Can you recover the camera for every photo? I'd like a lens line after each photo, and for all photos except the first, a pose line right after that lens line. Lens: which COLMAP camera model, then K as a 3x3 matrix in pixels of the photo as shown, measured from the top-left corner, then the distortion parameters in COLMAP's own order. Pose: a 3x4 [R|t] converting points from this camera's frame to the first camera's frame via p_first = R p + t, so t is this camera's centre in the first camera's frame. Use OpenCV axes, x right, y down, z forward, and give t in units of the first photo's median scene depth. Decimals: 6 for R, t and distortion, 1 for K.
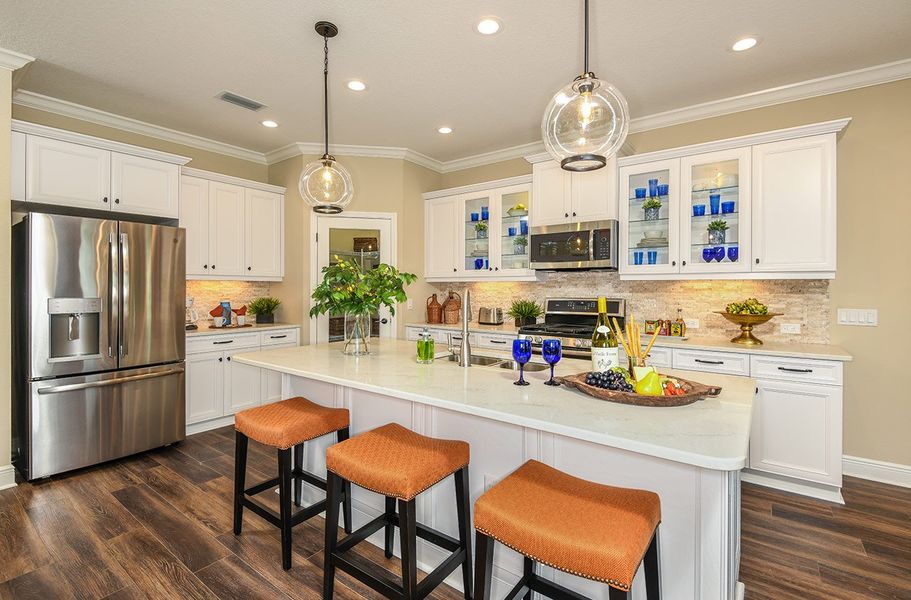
lens RADIAL K [[418.5, 0, 452.7], [0, 418.5, 287.3], [0, 0, 1]] dist [0.000245, -0.001383]
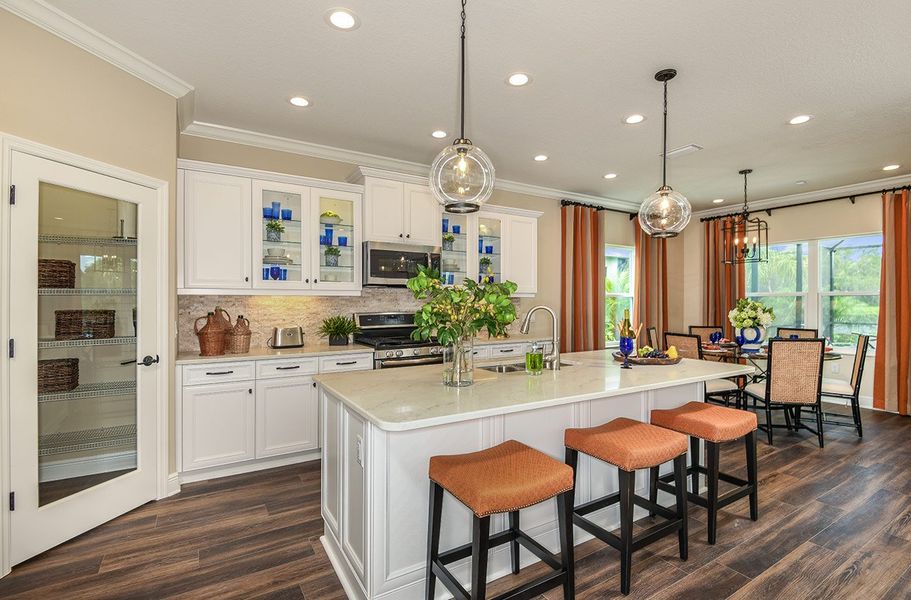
lens RADIAL K [[418.5, 0, 458.0], [0, 418.5, 302.9], [0, 0, 1]] dist [0.000245, -0.001383]
pose [[0.376759, -0.006195, 0.926291, -0.718917], [-0.001211, 0.999973, 0.007180, -0.007074], [-0.926310, -0.003827, 0.376742, 0.489289]]
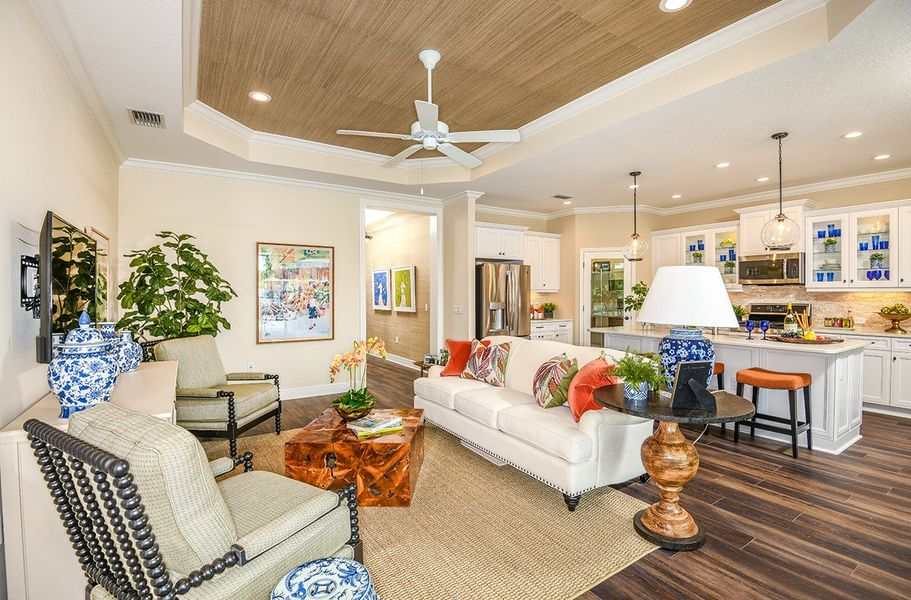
lens RADIAL K [[420.6, 0, 451.6], [0, 420.6, 295.8], [0, 0, 1]] dist [-0.050709, -0.000495]
pose [[0.932063, -0.001490, -0.362292, -0.274135], [0.003742, 0.999978, 0.005515, -0.015095], [0.362276, -0.006496, 0.932048, -0.848480]]
